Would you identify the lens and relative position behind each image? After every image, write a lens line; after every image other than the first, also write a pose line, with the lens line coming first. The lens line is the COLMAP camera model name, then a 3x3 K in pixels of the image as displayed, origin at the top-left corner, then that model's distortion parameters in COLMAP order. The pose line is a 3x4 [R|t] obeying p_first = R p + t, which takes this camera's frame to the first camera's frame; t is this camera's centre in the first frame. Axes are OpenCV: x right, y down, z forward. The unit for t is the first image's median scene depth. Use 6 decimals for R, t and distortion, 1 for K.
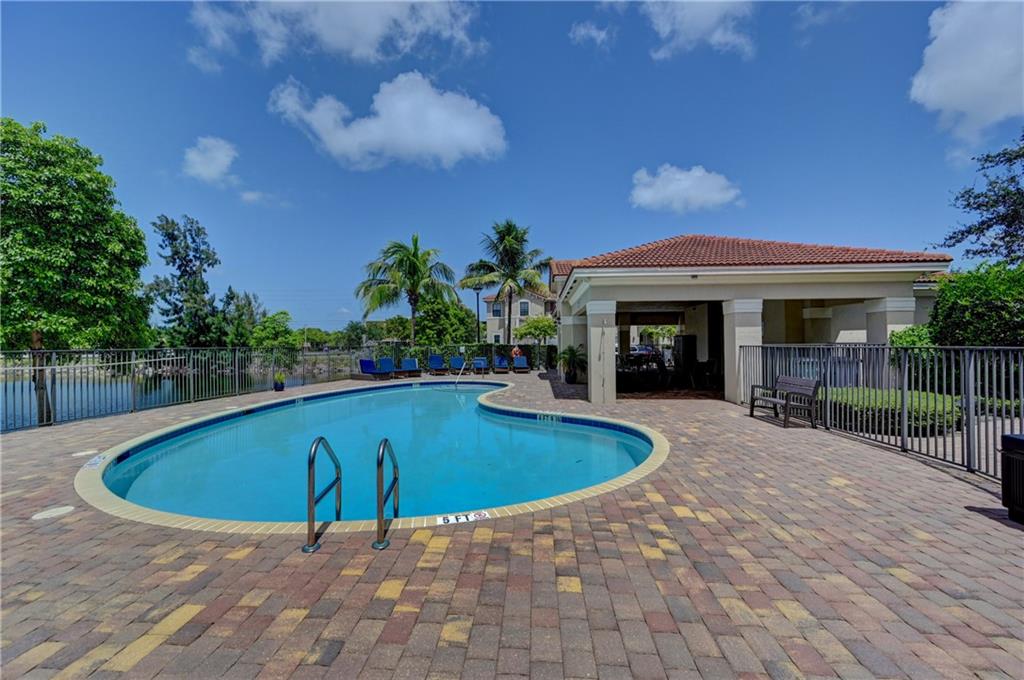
lens RADIAL K [[407.6, 0, 518.0], [0, 407.6, 337.4], [0, 0, 1]] dist [-0.000581, 0.000063]
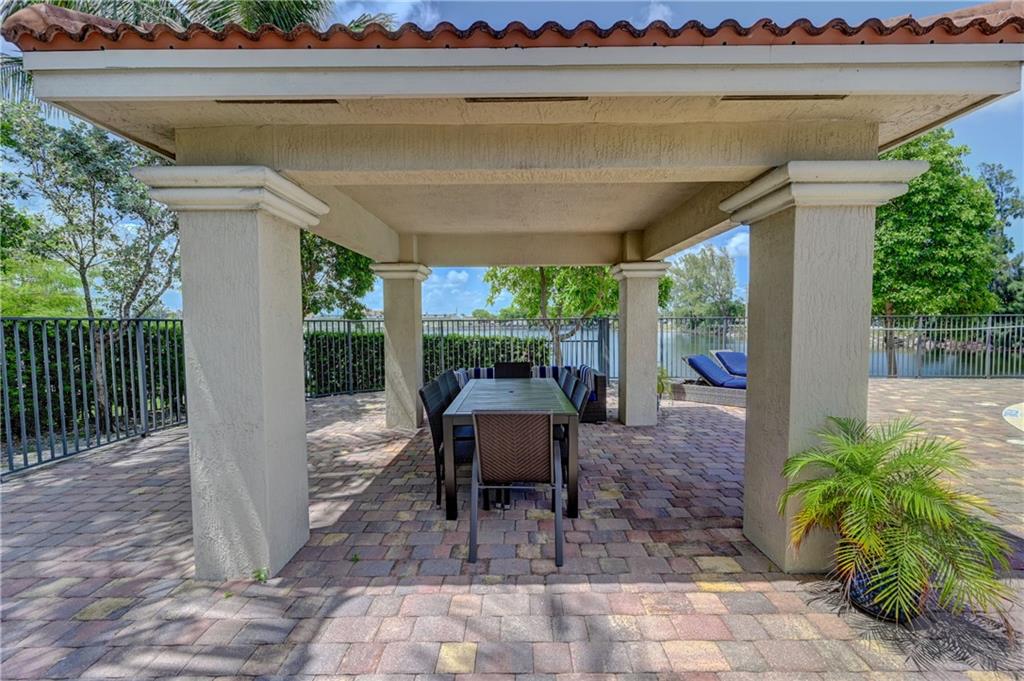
lens RADIAL K [[407.6, 0, 518.0], [0, 407.6, 337.9], [0, 0, 1]] dist [-0.000581, 0.000063]
pose [[0.047865, 0.046033, -0.997793, -0.021210], [0.022191, 0.998642, 0.047136, 0.012252], [0.998607, -0.024398, 0.046778, -0.179504]]
